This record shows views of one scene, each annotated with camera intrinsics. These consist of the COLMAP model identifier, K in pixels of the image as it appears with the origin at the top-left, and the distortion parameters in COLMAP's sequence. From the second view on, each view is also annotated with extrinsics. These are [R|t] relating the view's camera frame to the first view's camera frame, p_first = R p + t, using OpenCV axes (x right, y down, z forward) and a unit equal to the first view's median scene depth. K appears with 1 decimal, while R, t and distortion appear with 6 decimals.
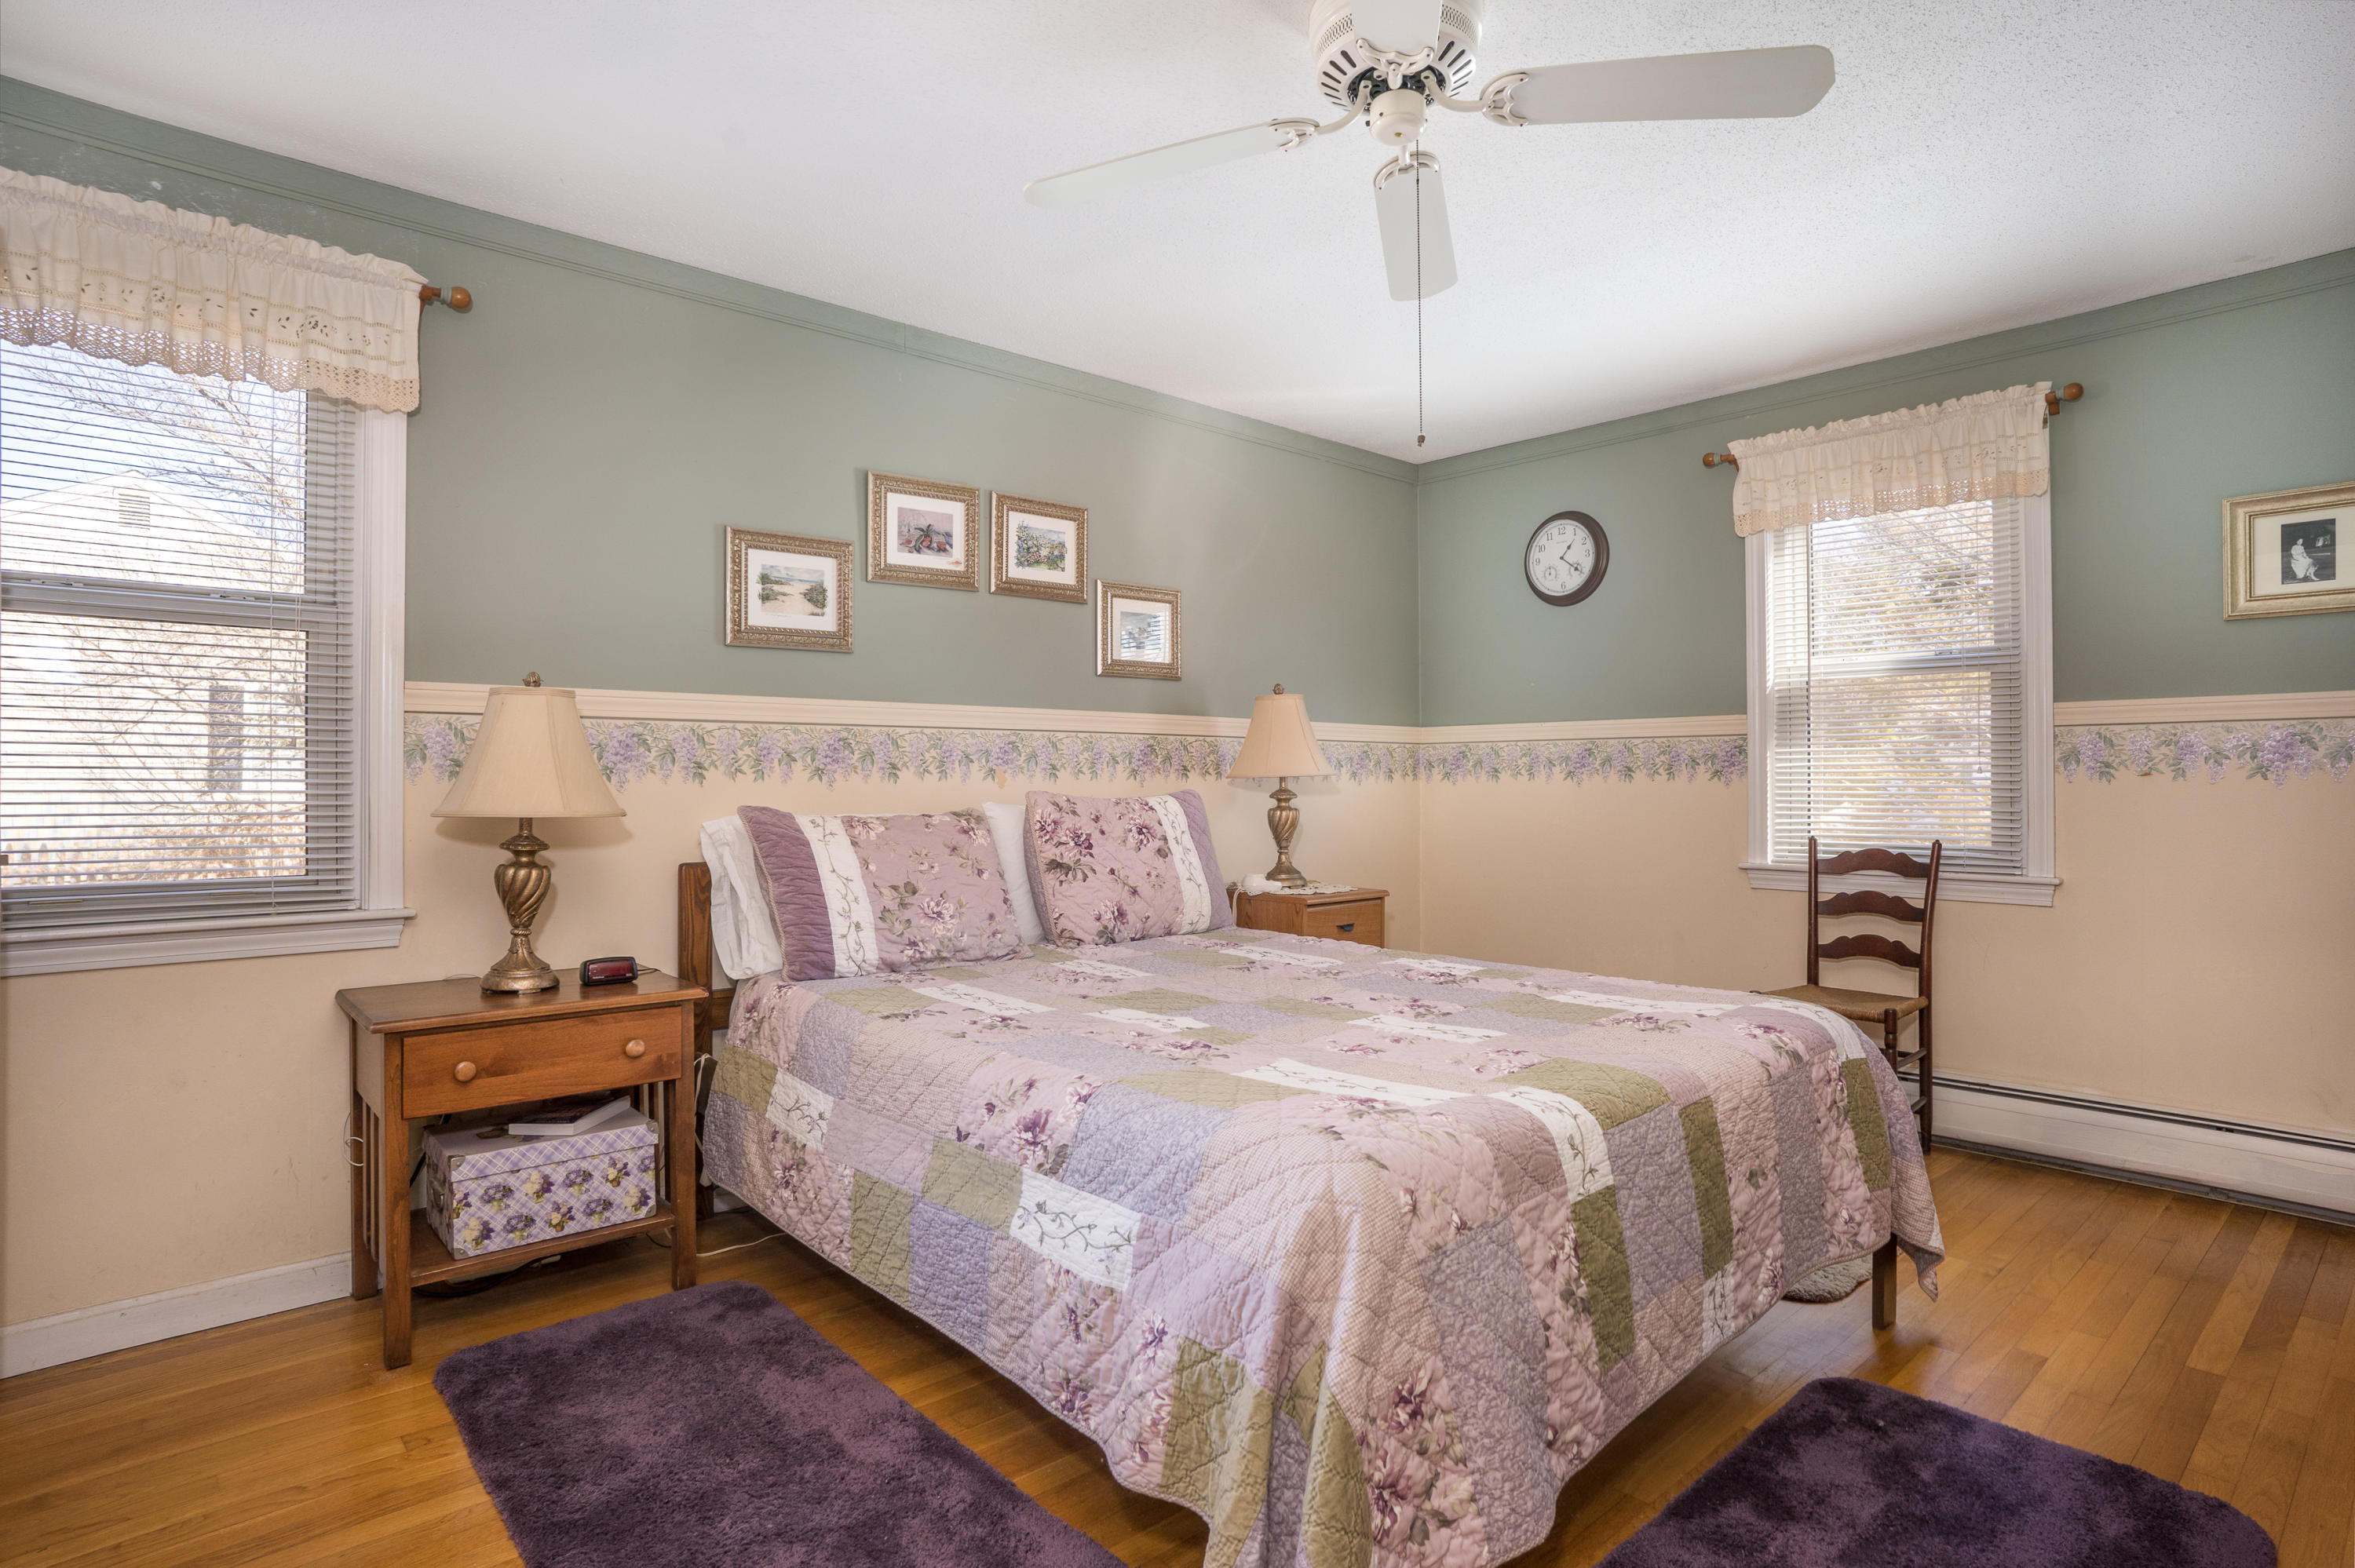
lens RADIAL K [[1198.4, 0, 1177.5], [0, 1198.4, 784.0], [0, 0, 1]] dist [-0.059914, 0.030622]
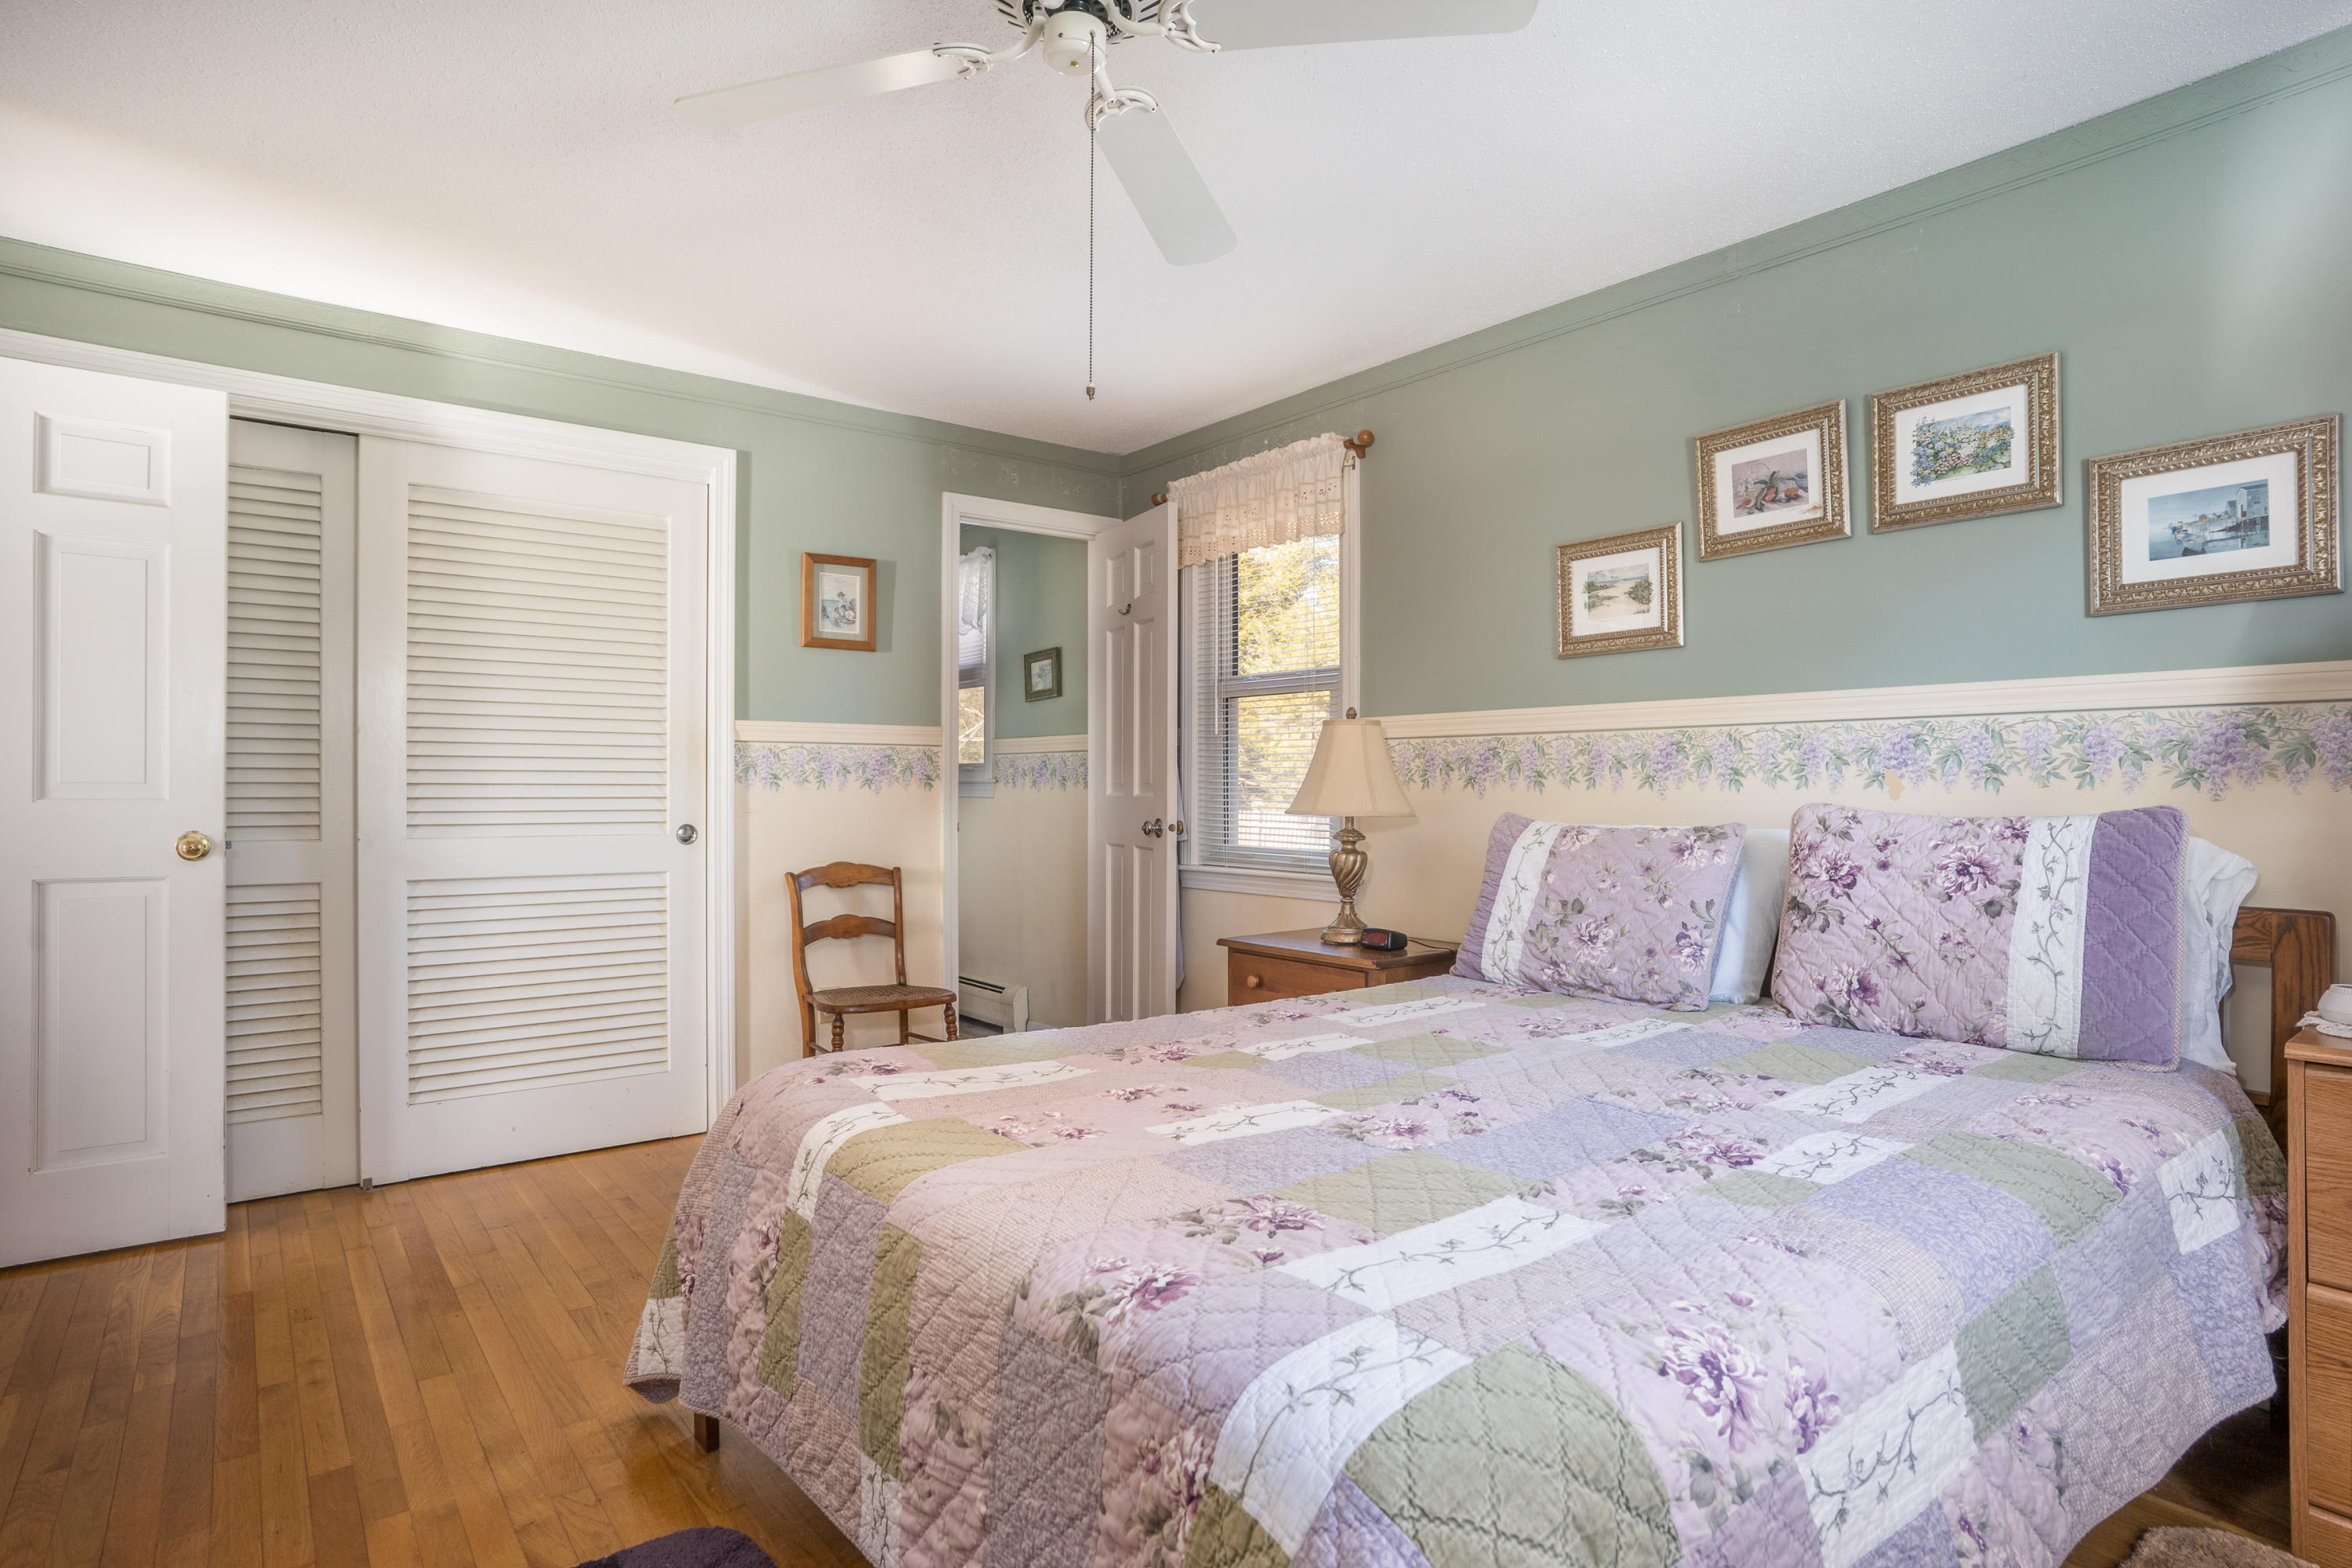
lens RADIAL K [[1297.3, 0, 1180.9], [0, 1297.3, 771.6], [0, 0, 1]] dist [-0.028972, 0.000247]
pose [[-0.054419, -0.010402, -0.998464, 0.702684], [-0.000939, 0.999946, -0.010367, -0.005125], [0.998518, 0.000373, -0.054426, 0.663710]]
